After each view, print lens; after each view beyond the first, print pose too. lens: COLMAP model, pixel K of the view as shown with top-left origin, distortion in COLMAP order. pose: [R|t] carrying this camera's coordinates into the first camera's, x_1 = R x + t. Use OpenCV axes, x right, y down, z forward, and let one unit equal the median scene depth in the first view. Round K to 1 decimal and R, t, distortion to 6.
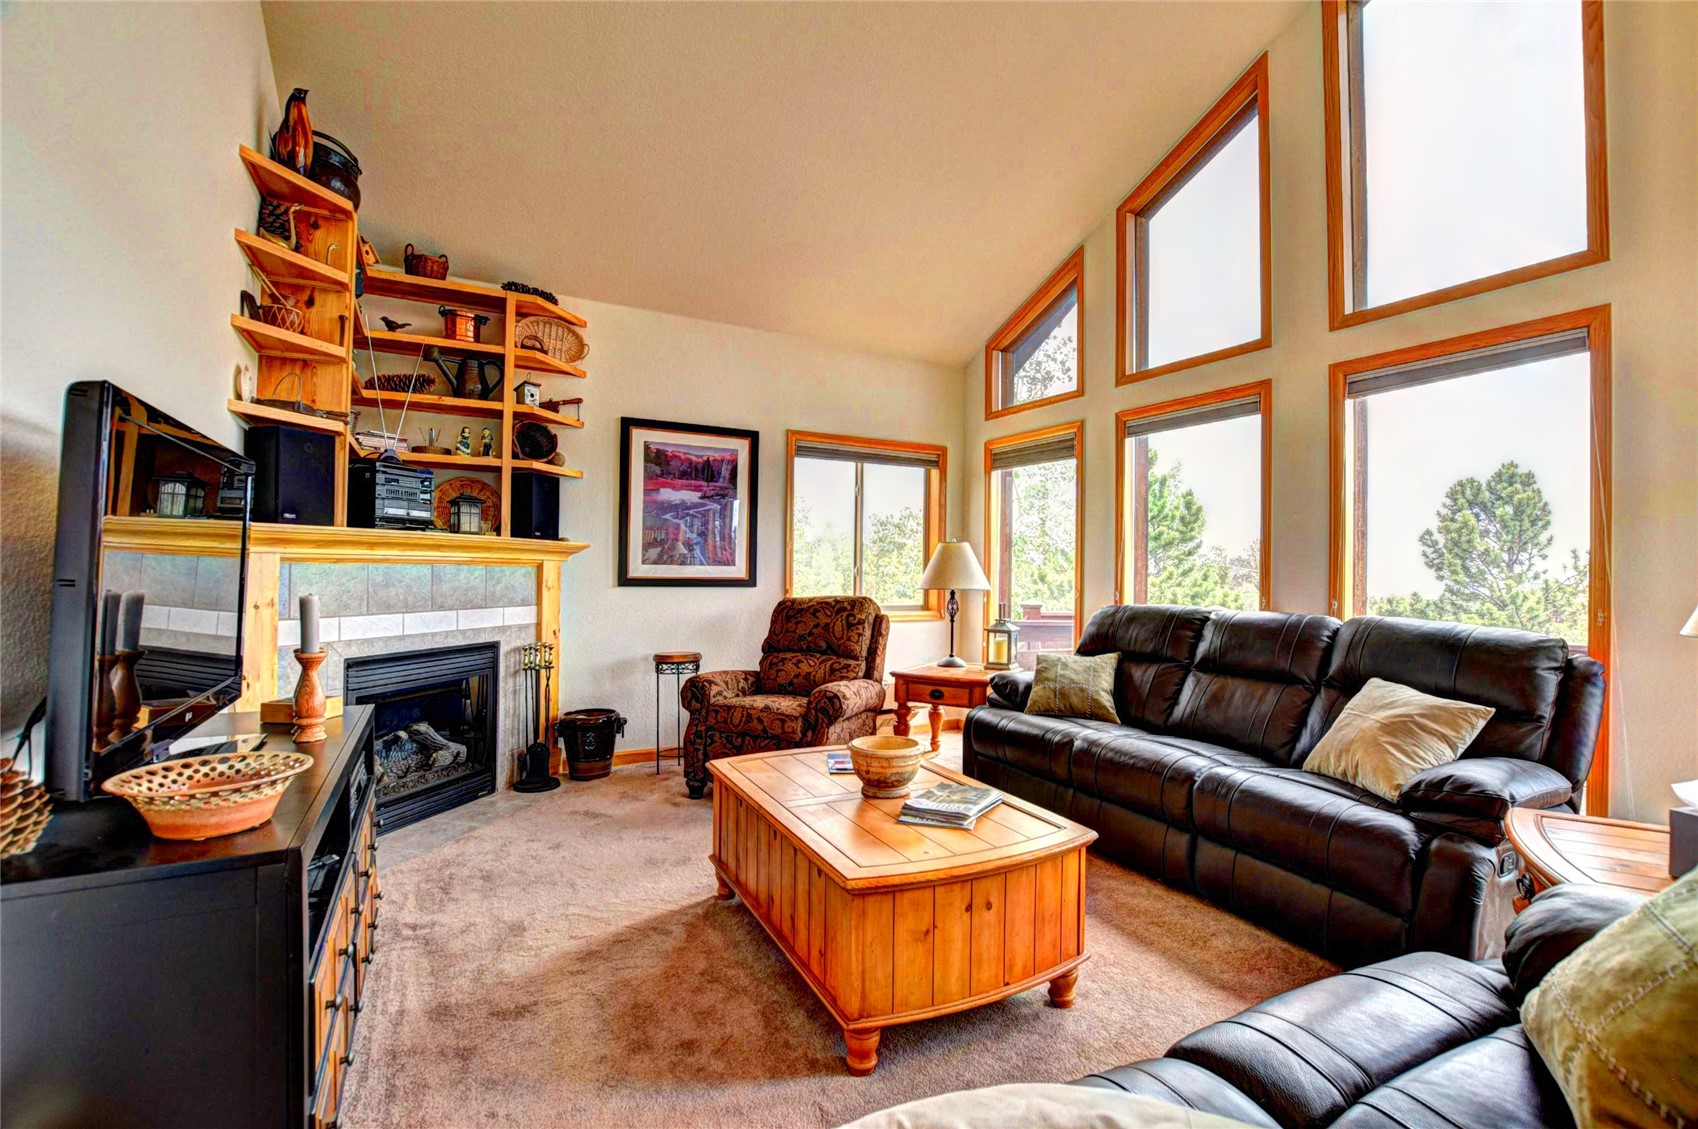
lens RADIAL K [[750.9, 0, 862.6], [0, 750.9, 563.0], [0, 0, 1]] dist [-0.034020, 0.004543]
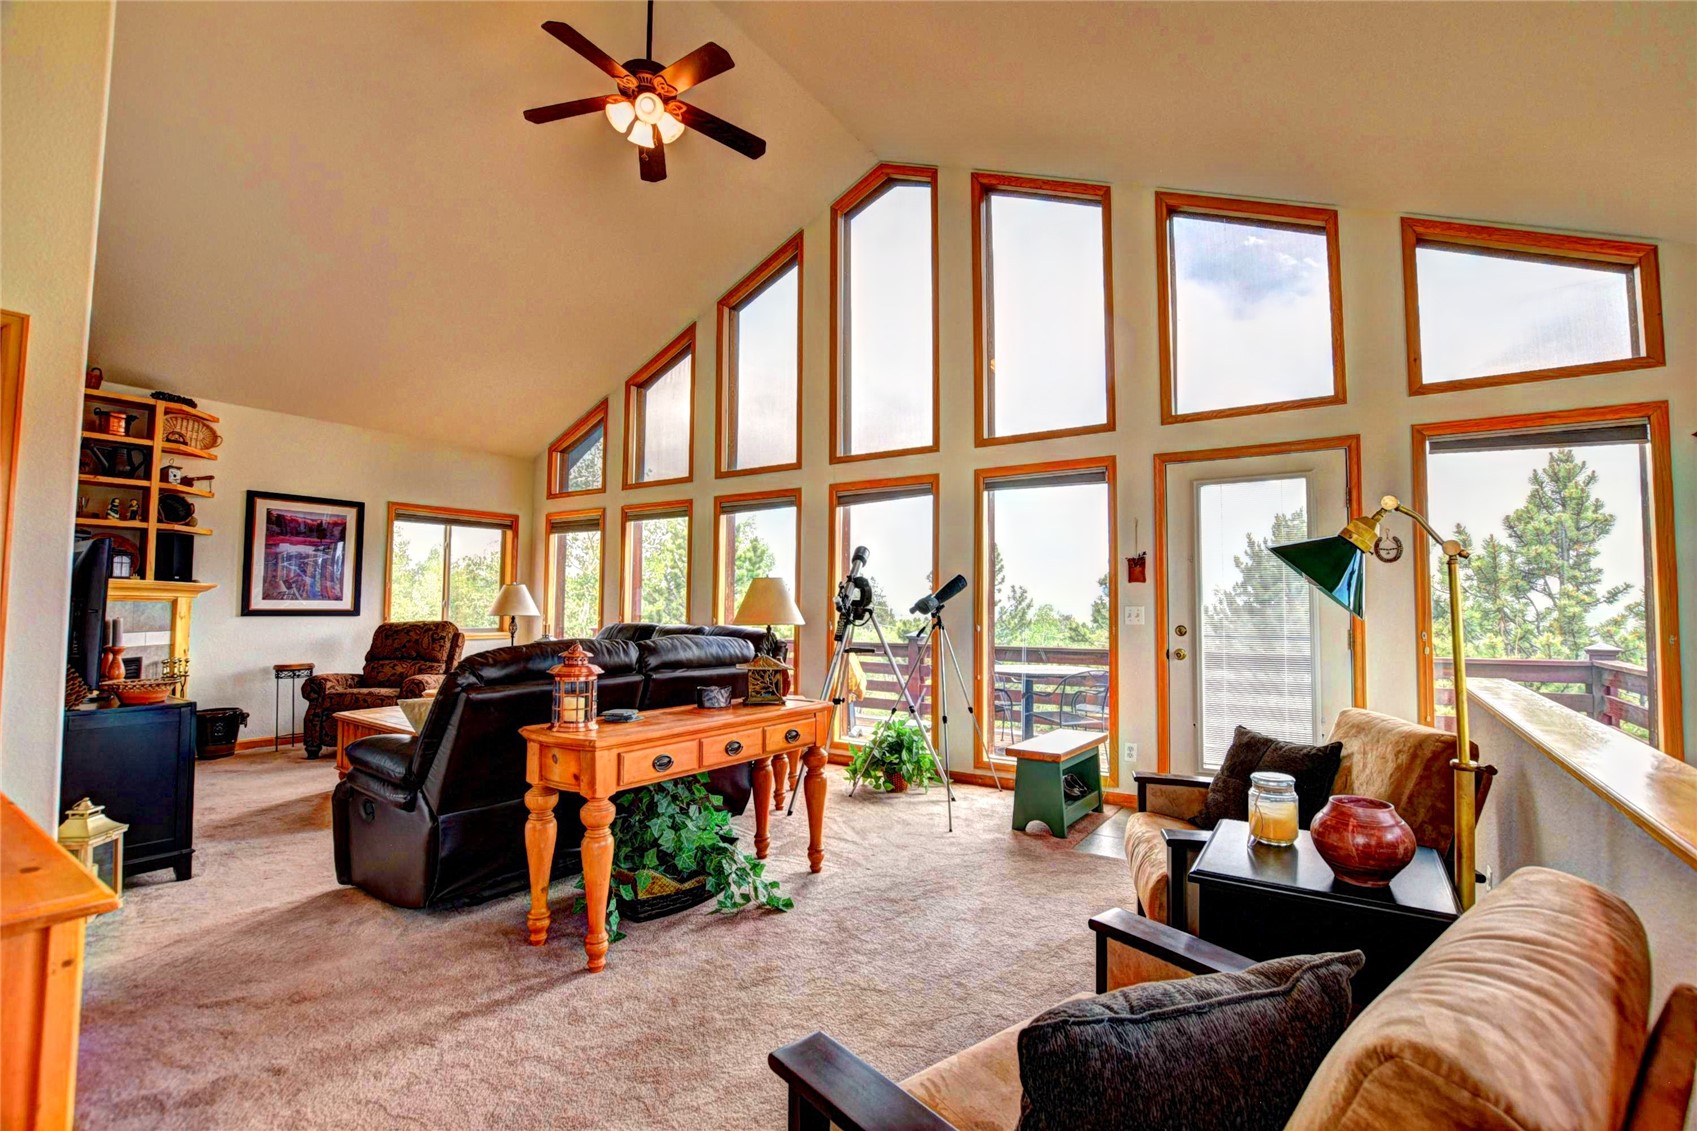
lens RADIAL K [[750.5, 0, 860.0], [0, 750.5, 564.2], [0, 0, 1]] dist [-0.034020, 0.004543]
pose [[0.889441, 0.017415, 0.456719, 0.060979], [0.000443, 0.999240, -0.038964, -0.010734], [-0.457051, 0.034859, 0.888757, -0.726660]]
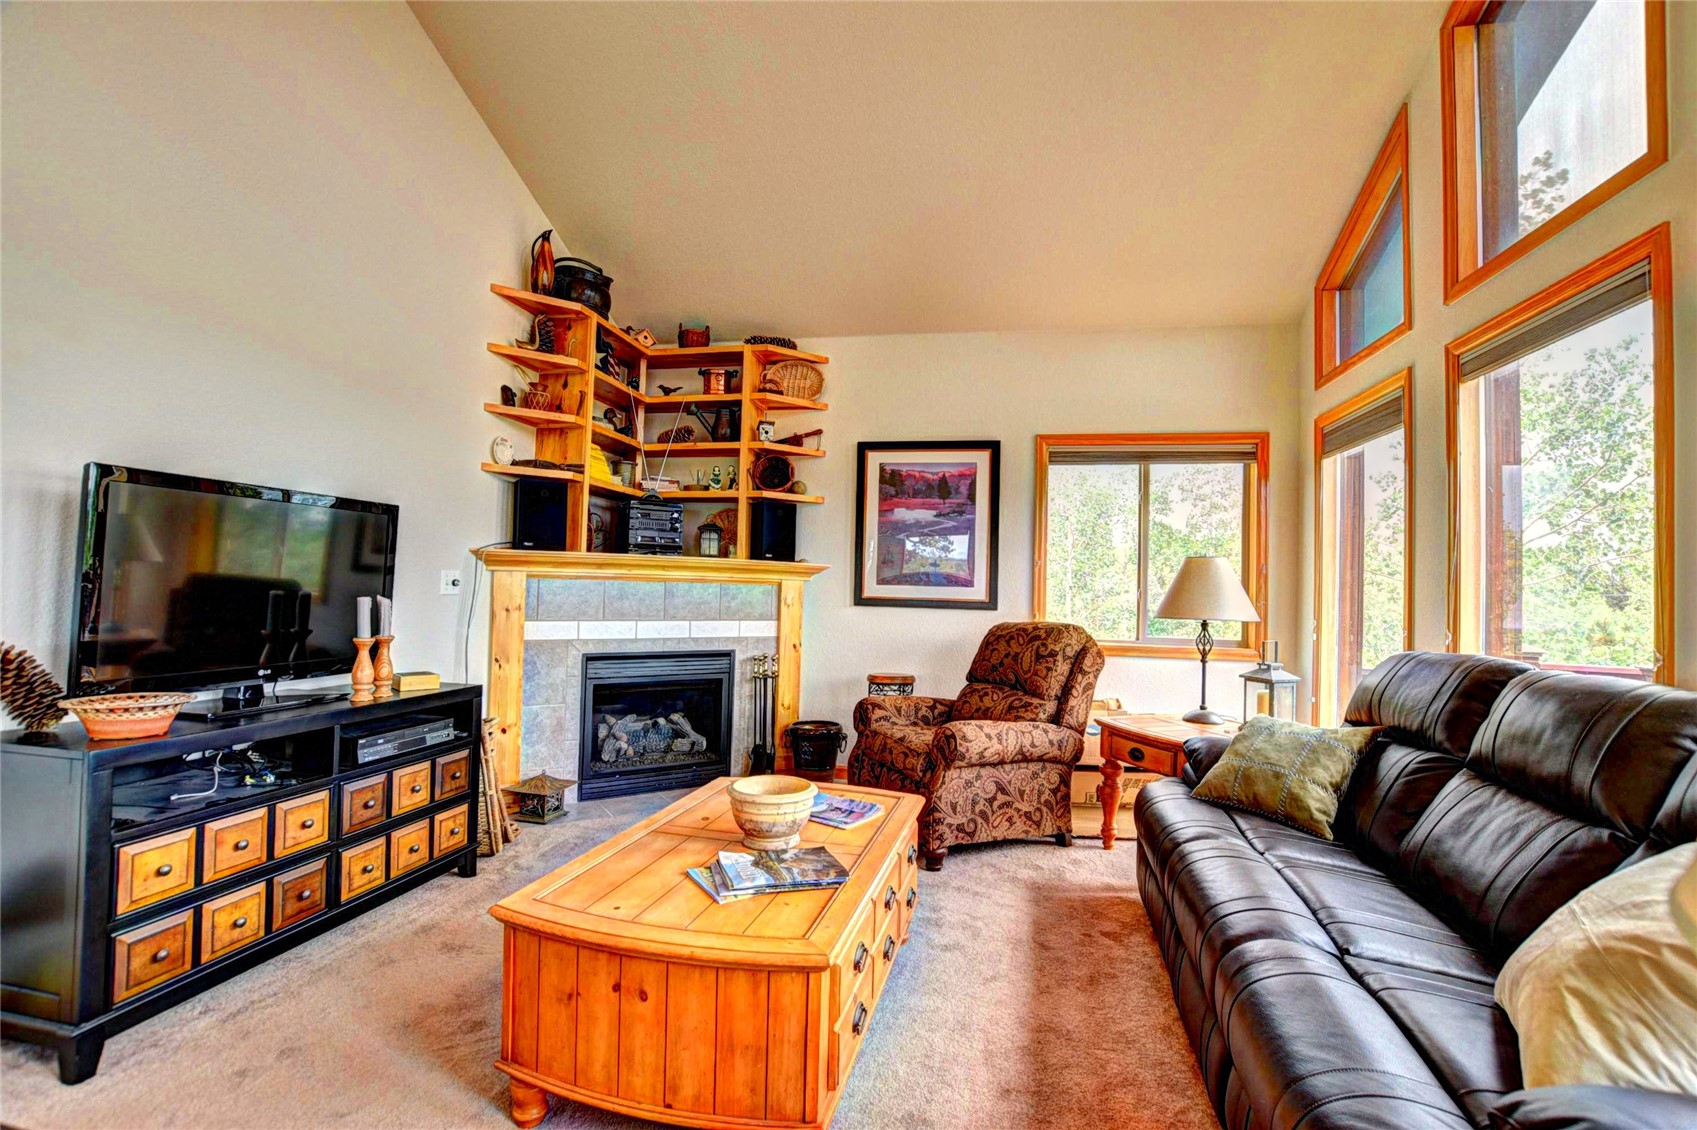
lens RADIAL K [[750.5, 0, 865.1], [0, 750.5, 564.6], [0, 0, 1]] dist [-0.034020, 0.004543]
pose [[0.763430, -0.013125, -0.645757, 0.382709], [-0.009185, 0.999472, -0.031172, 0.007344], [0.645825, 0.029729, 0.762906, 0.231728]]
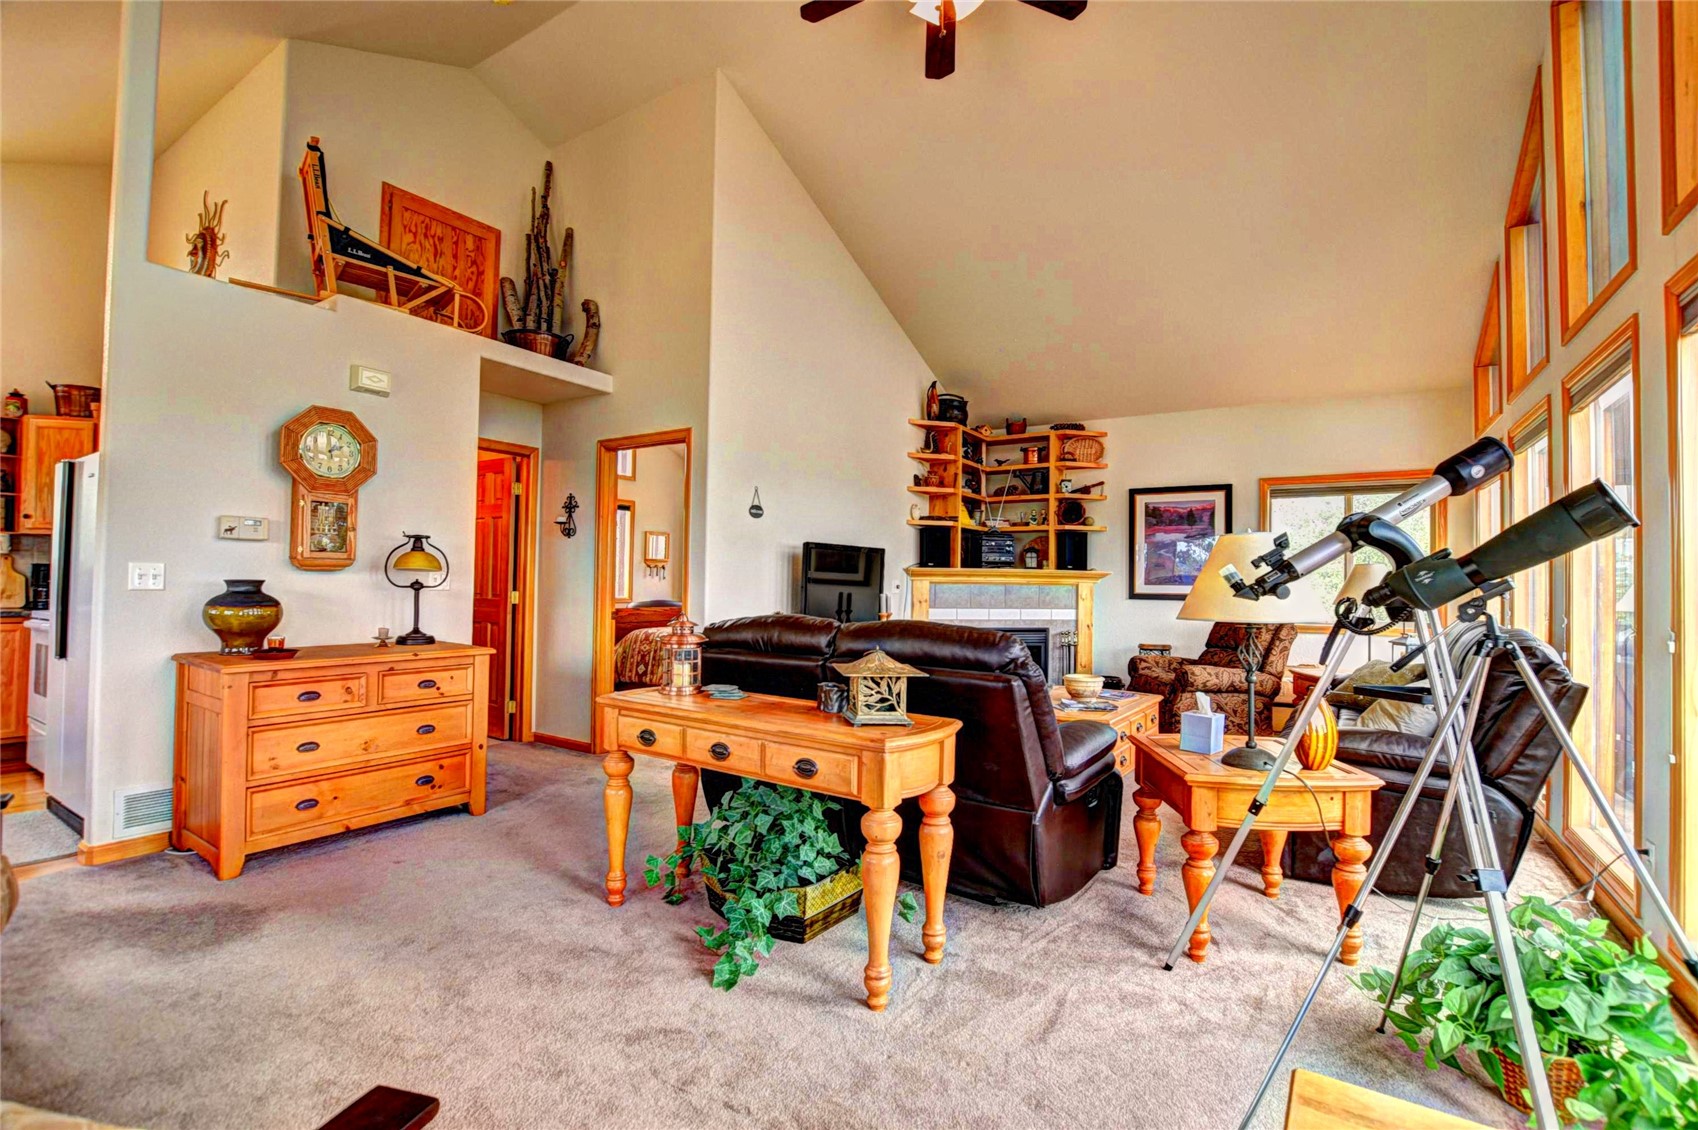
lens RADIAL K [[750.9, 0, 863.9], [0, 750.9, 567.3], [0, 0, 1]] dist [-0.034020, 0.004543]
pose [[0.475676, -0.024226, -0.879287, 0.826878], [0.000929, 0.999634, -0.027040, 0.007453], [0.879620, 0.012045, 0.475524, -0.229287]]
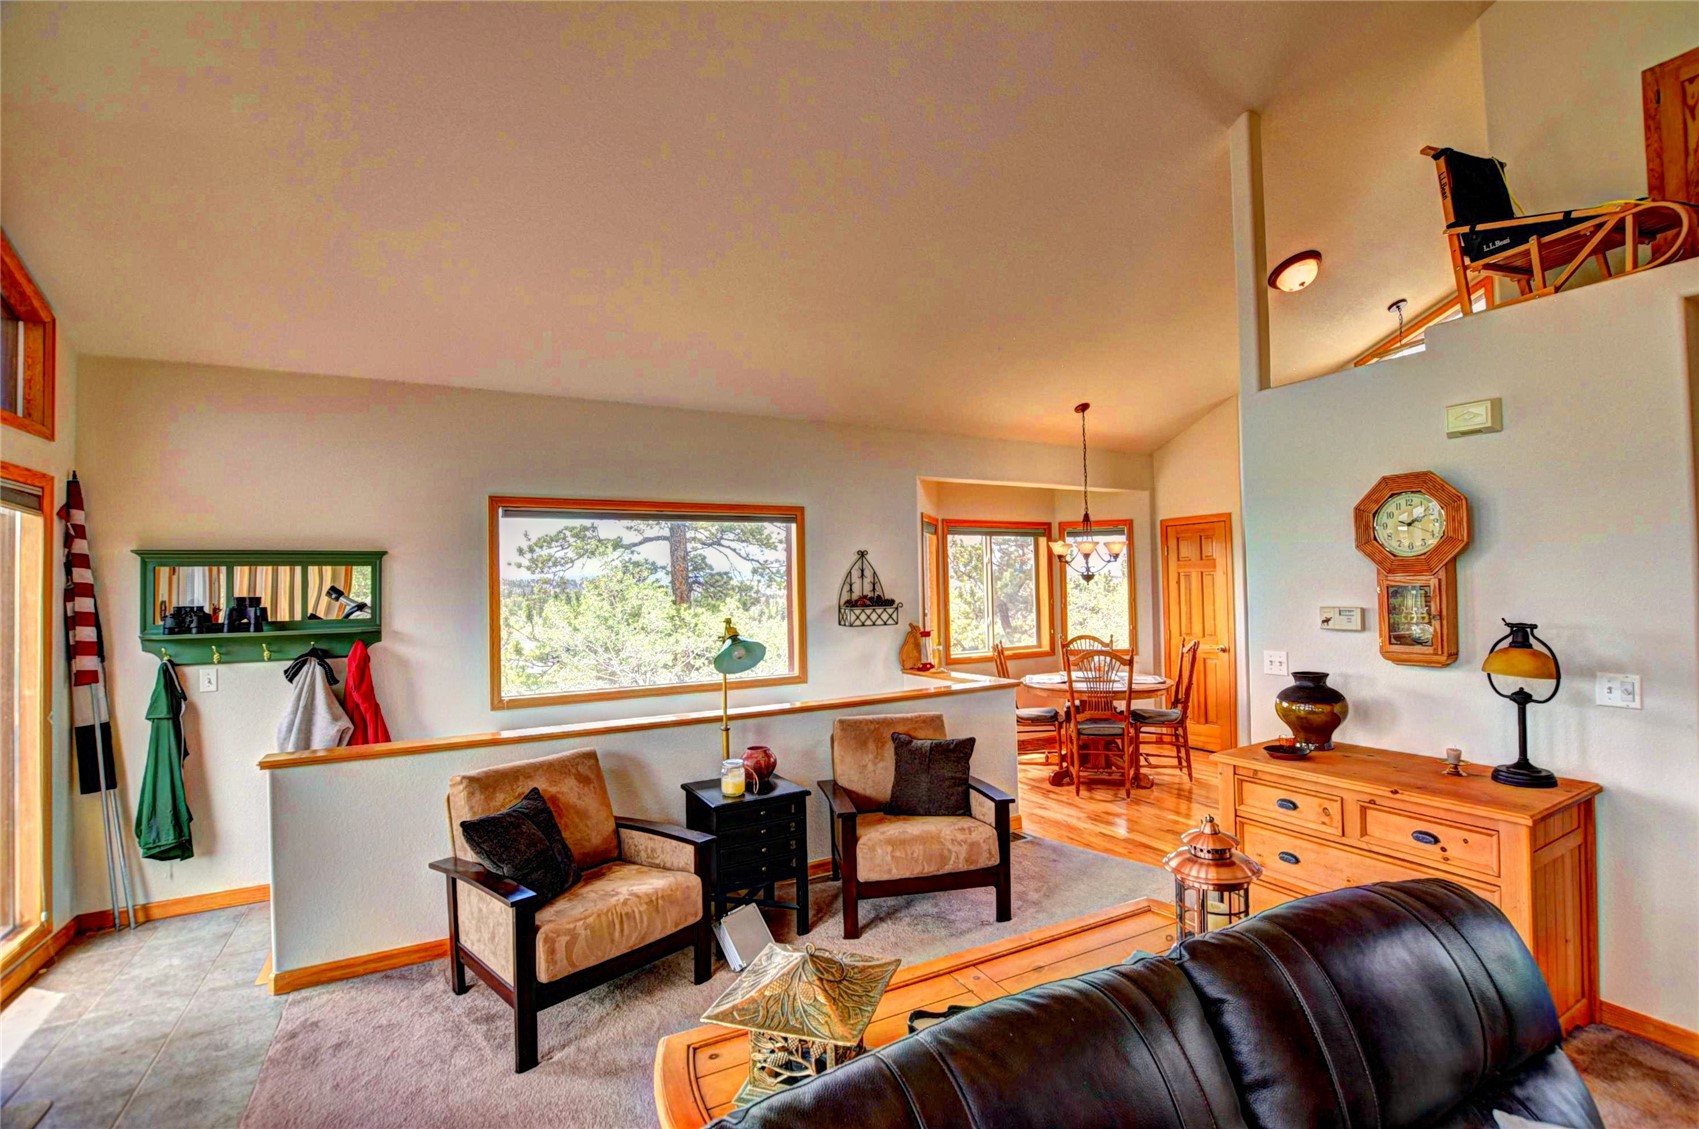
lens RADIAL K [[751.4, 0, 861.6], [0, 751.4, 569.1], [0, 0, 1]] dist [-0.034020, 0.004543]
pose [[-0.999976, 0.006687, -0.001665, 0.320280], [0.006738, 0.999439, -0.032815, -0.086719], [0.001444, -0.032825, -0.999460, 0.342318]]
